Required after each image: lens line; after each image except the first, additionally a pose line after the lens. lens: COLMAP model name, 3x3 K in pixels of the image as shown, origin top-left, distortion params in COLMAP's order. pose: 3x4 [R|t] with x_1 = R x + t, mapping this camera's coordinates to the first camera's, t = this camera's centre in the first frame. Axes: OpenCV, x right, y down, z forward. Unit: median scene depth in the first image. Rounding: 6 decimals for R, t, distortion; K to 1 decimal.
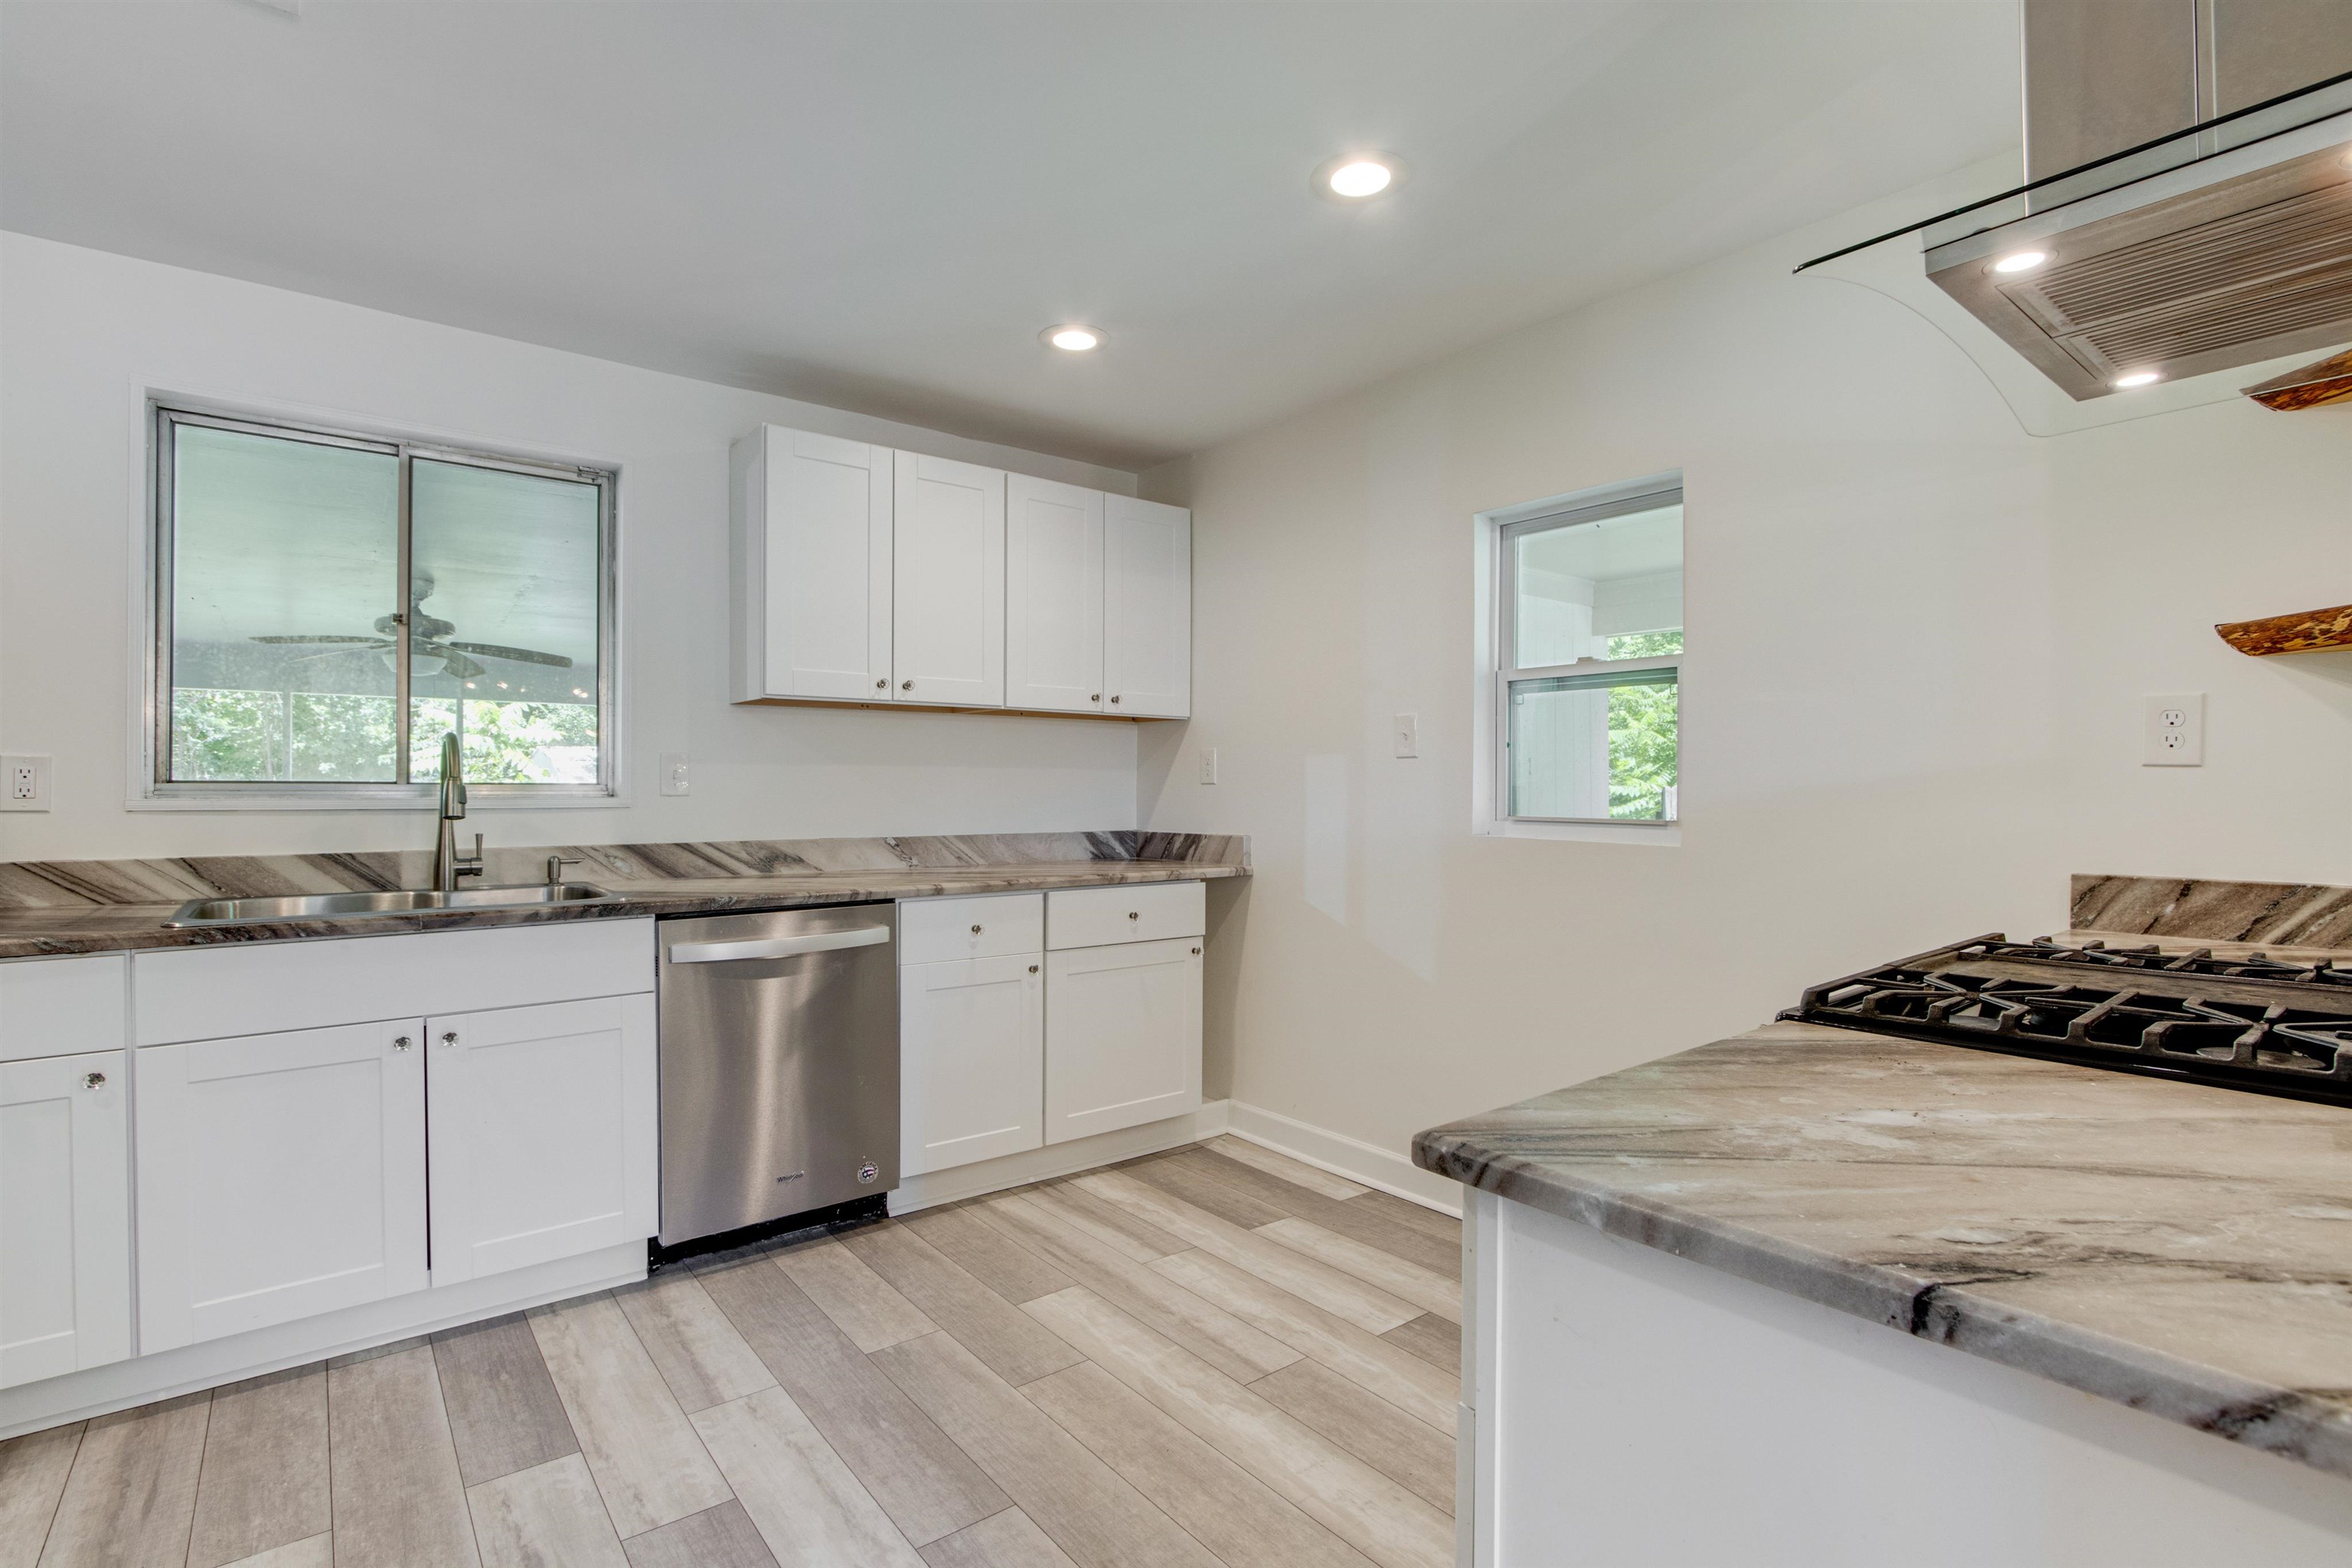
lens RADIAL K [[1113.3, 0, 1186.1], [0, 1113.3, 786.3], [0, 0, 1]] dist [-0.017813, 0.002126]
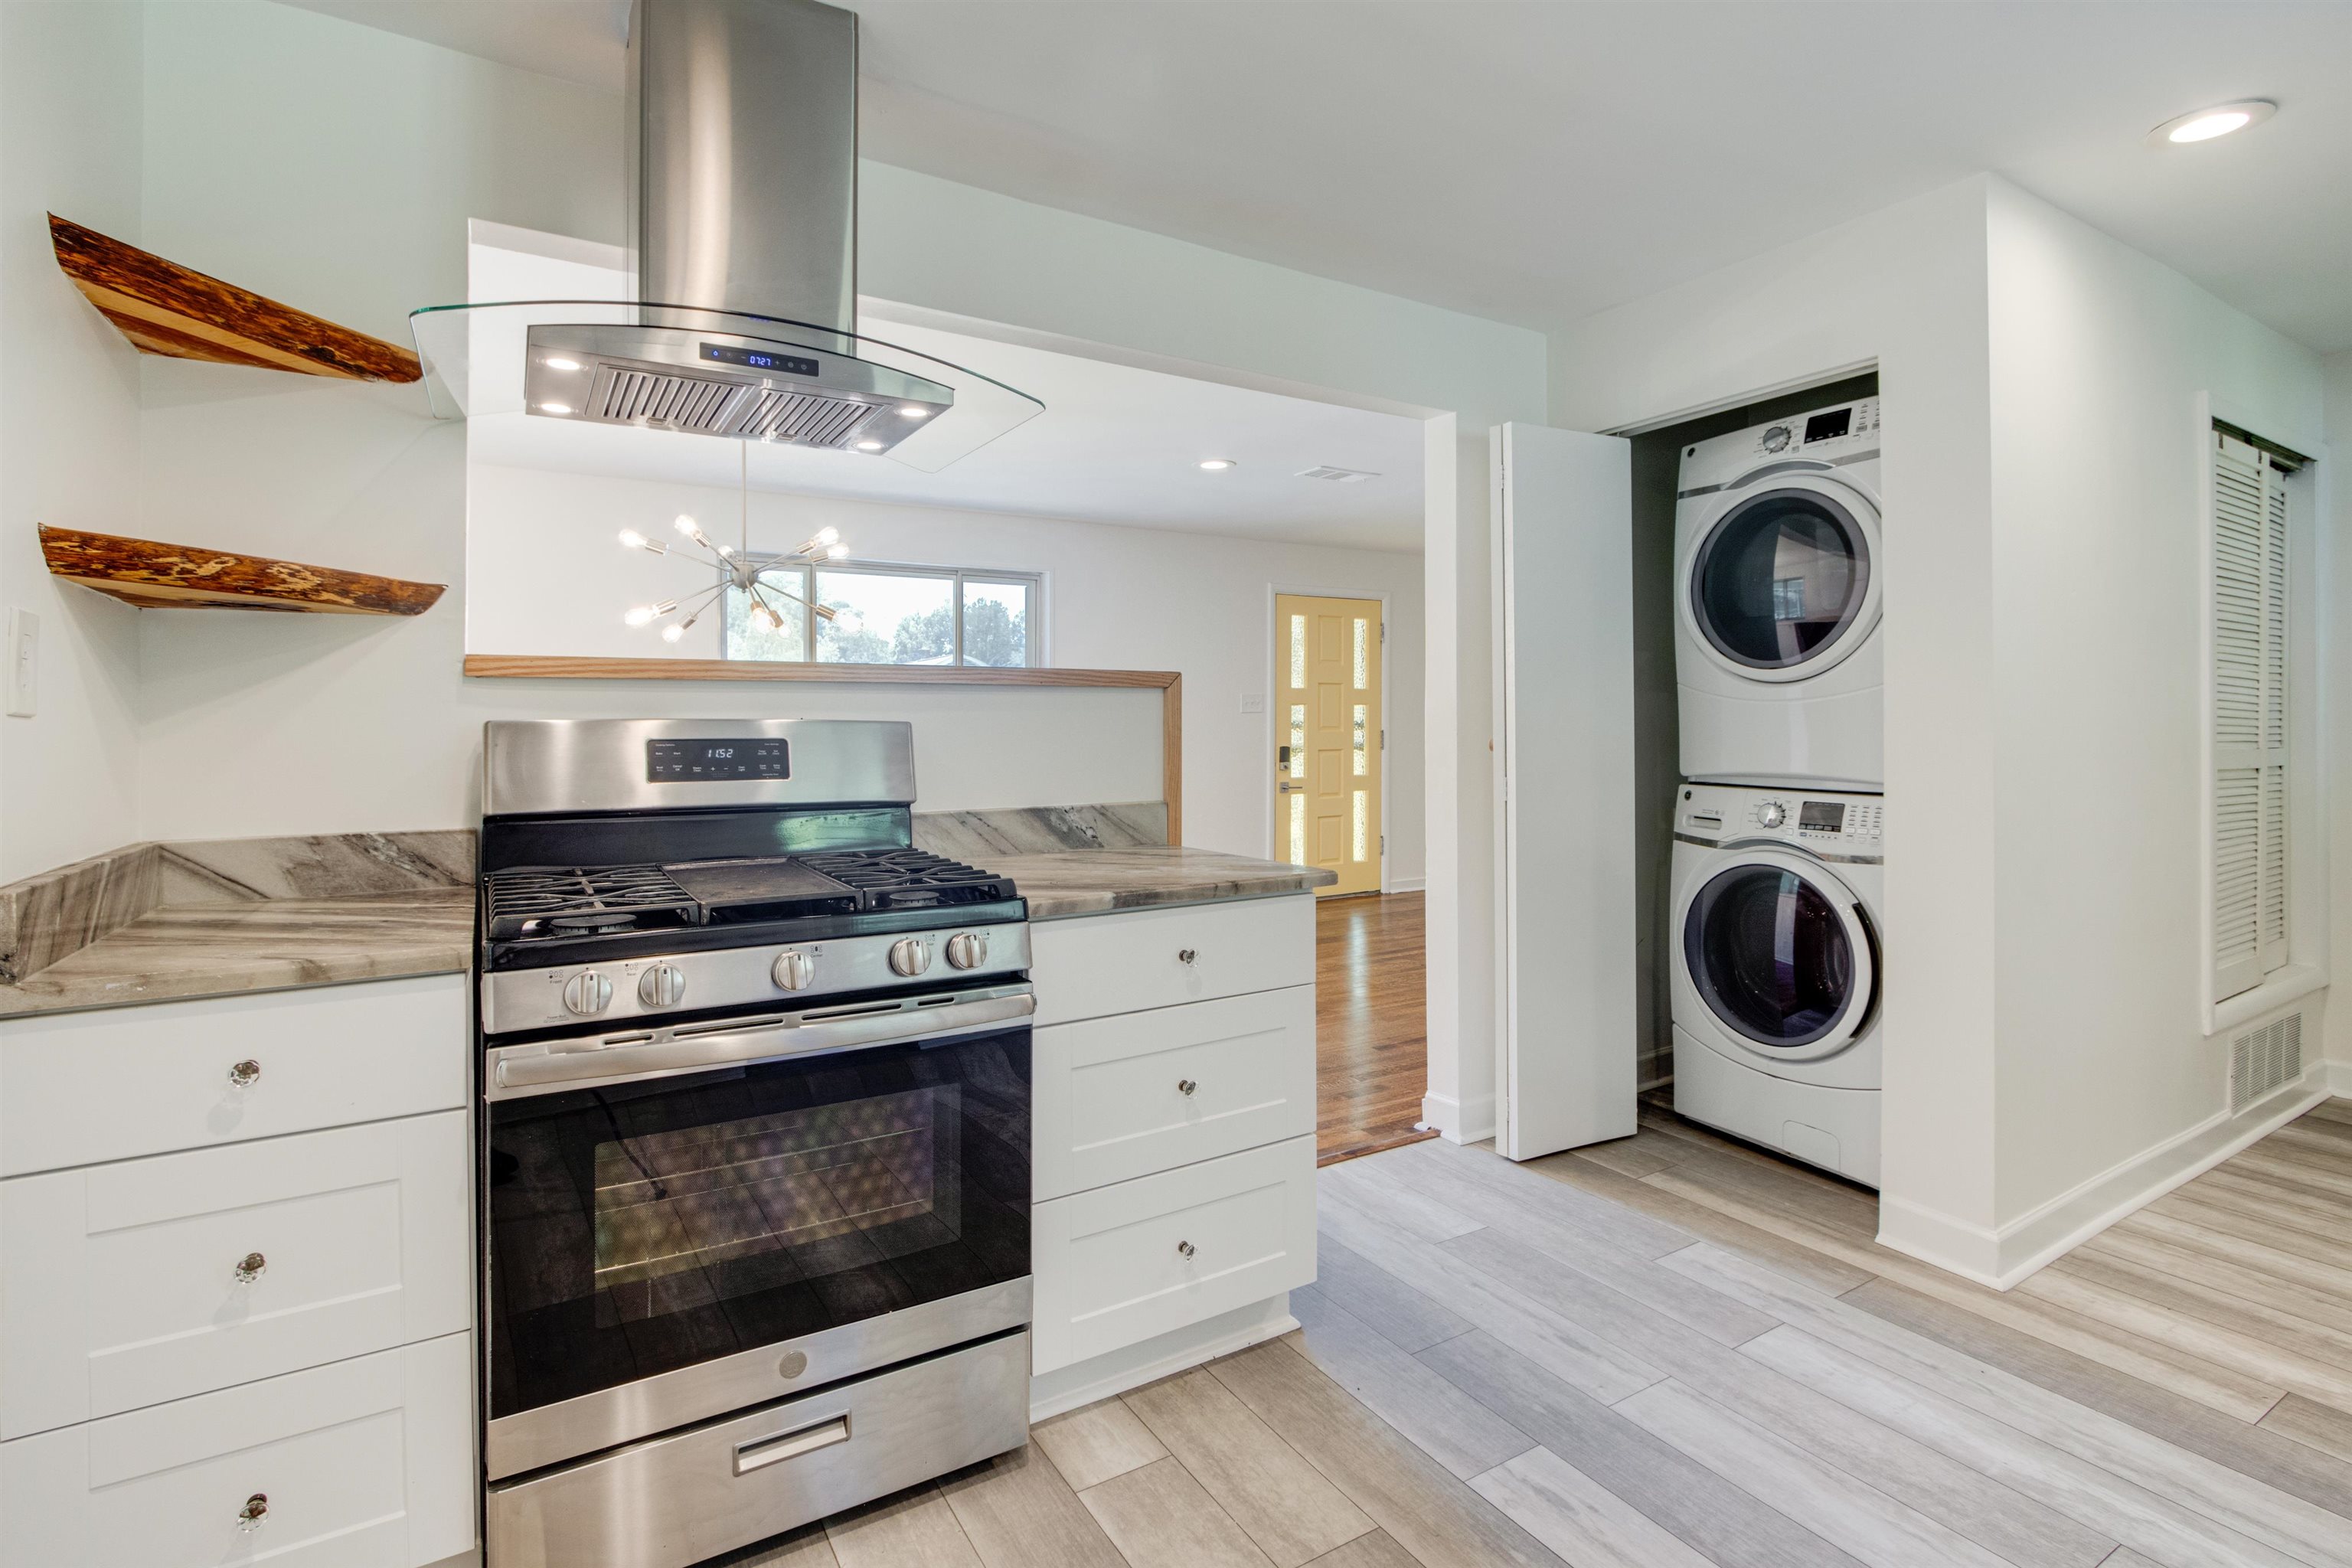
lens RADIAL K [[1113.3, 0, 1162.7], [0, 1113.3, 727.2], [0, 0, 1]] dist [-0.017813, 0.002126]
pose [[-0.986931, -0.000501, 0.161144, 0.056208], [0.000047, 0.999994, 0.003393, -0.008934], [-0.161145, 0.003356, -0.986925, 0.977189]]
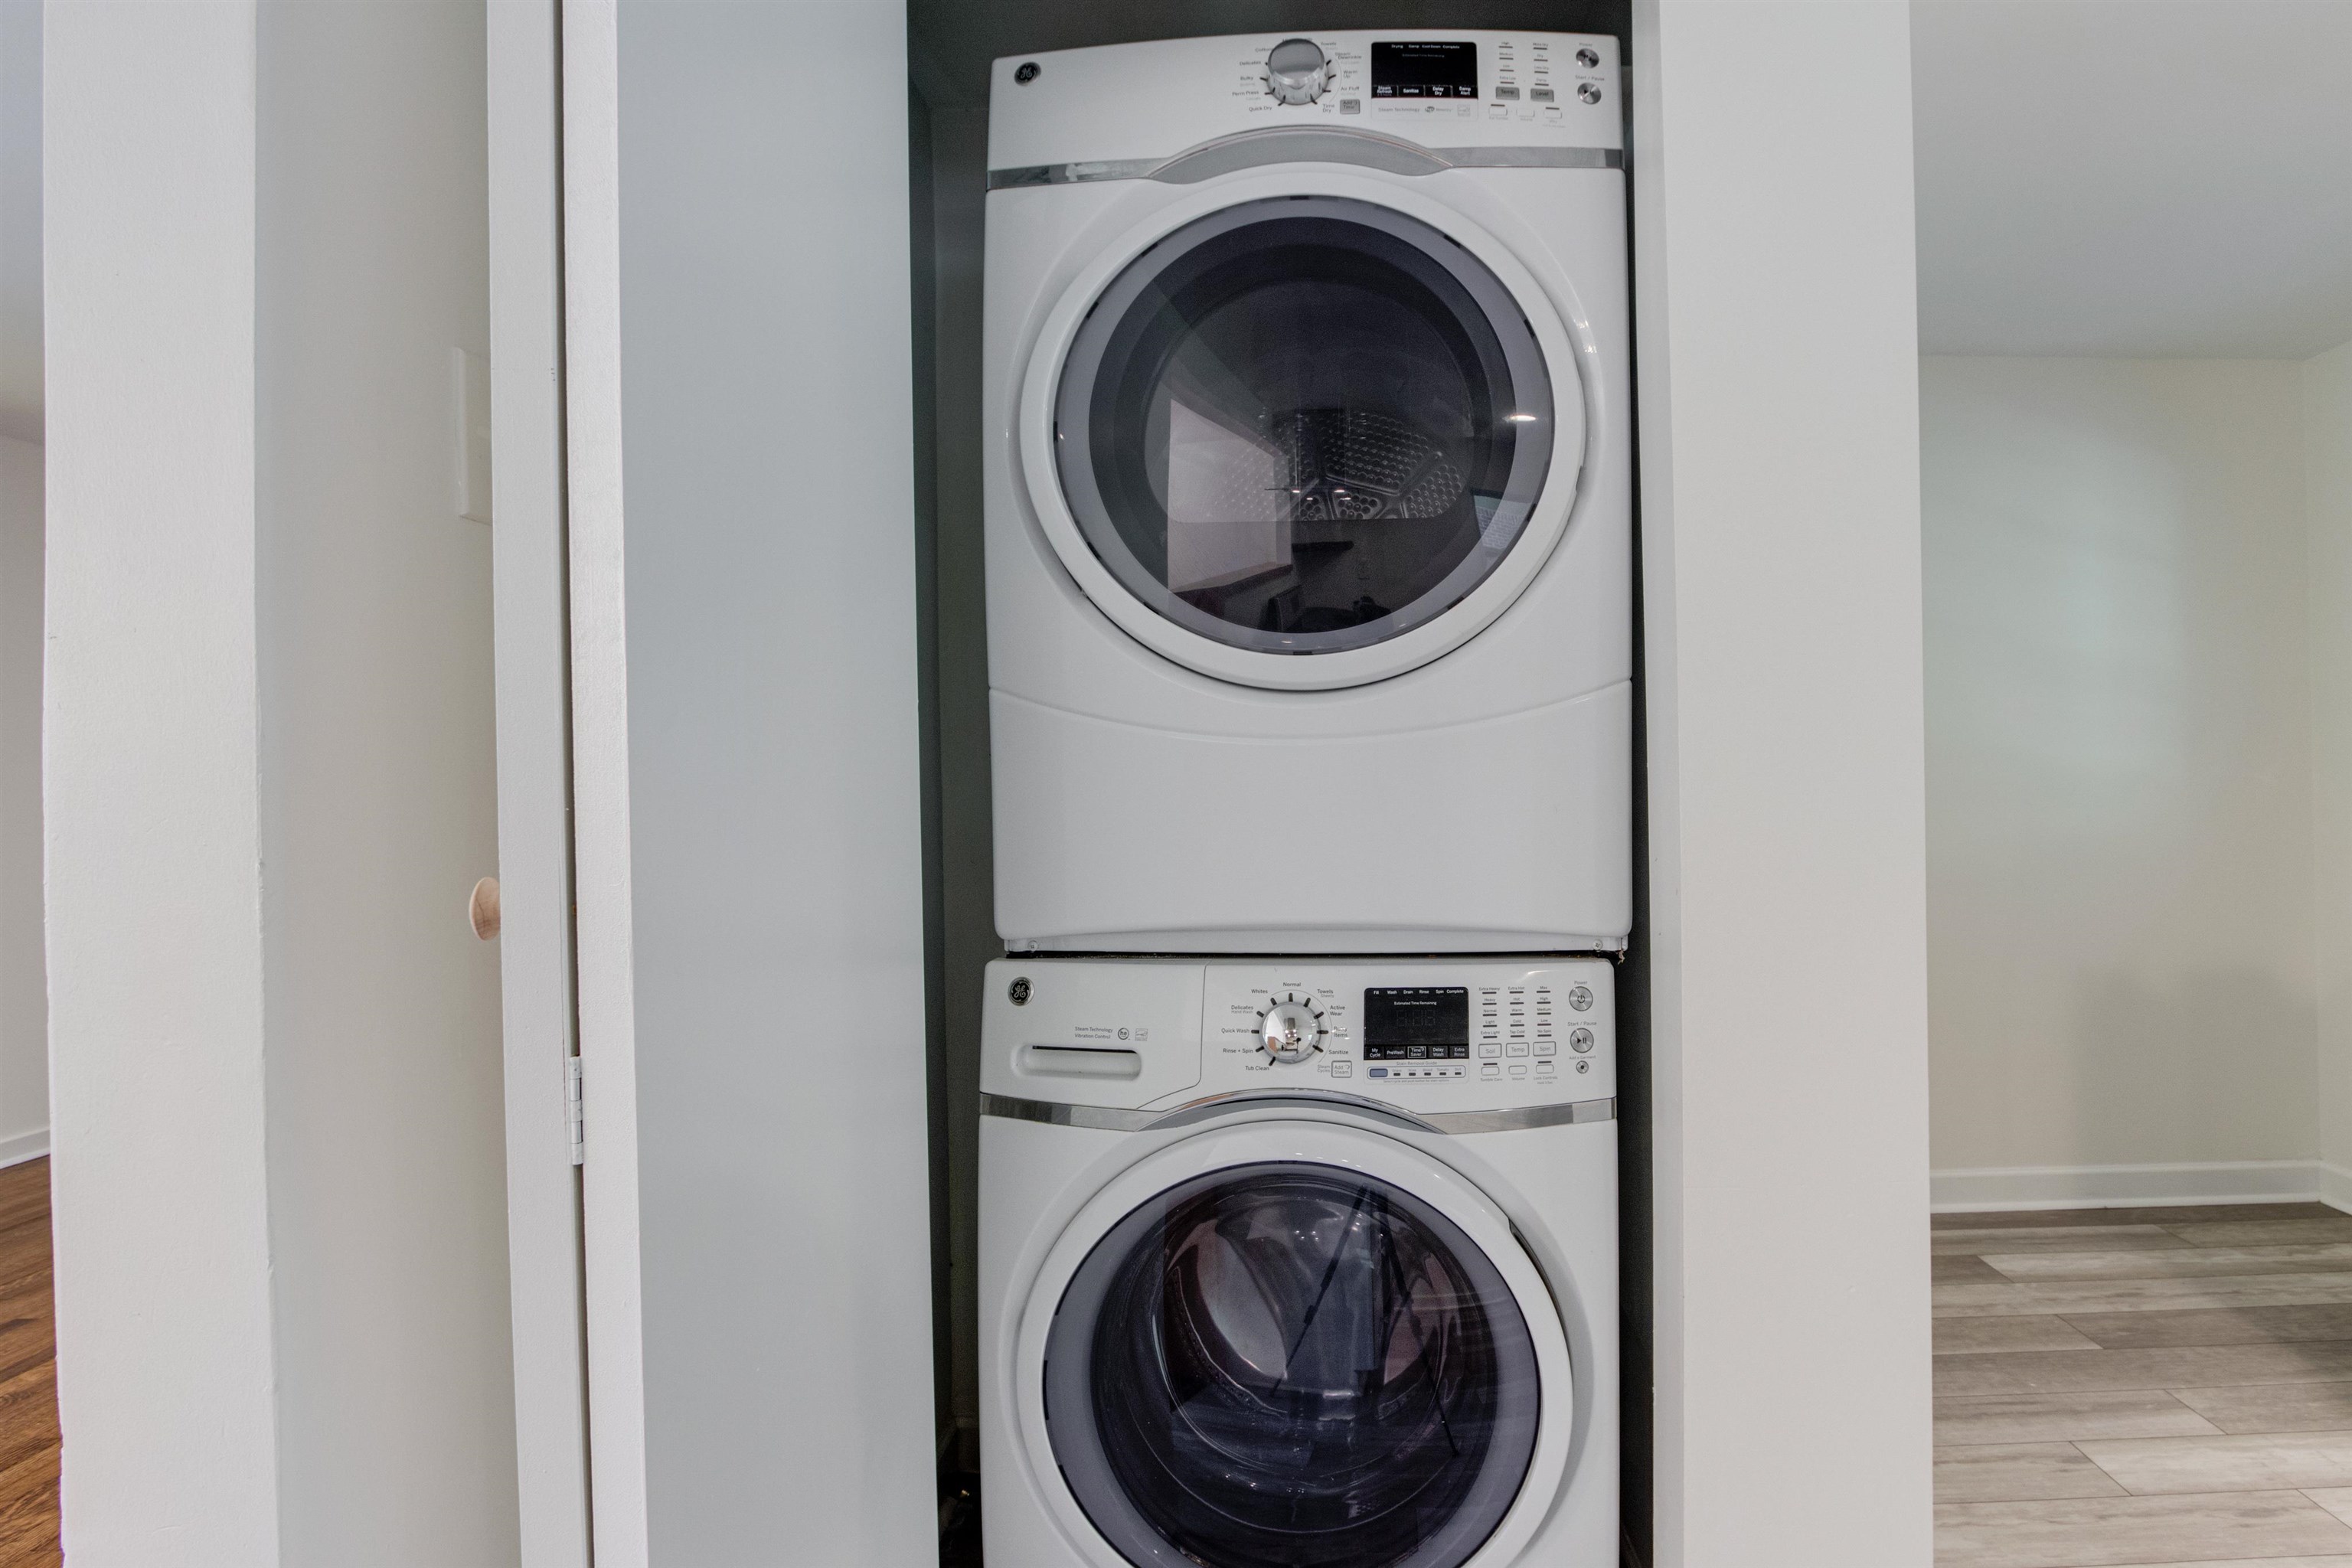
lens RADIAL K [[1113.3, 0, 1175.9], [0, 1113.3, 776.7], [0, 0, 1]] dist [-0.017813, 0.002126]
pose [[-0.611600, 0.003734, -0.791159, 0.038912], [0.011386, 0.999927, -0.004083, -0.010814], [0.791085, -0.011506, -0.611597, 0.663191]]
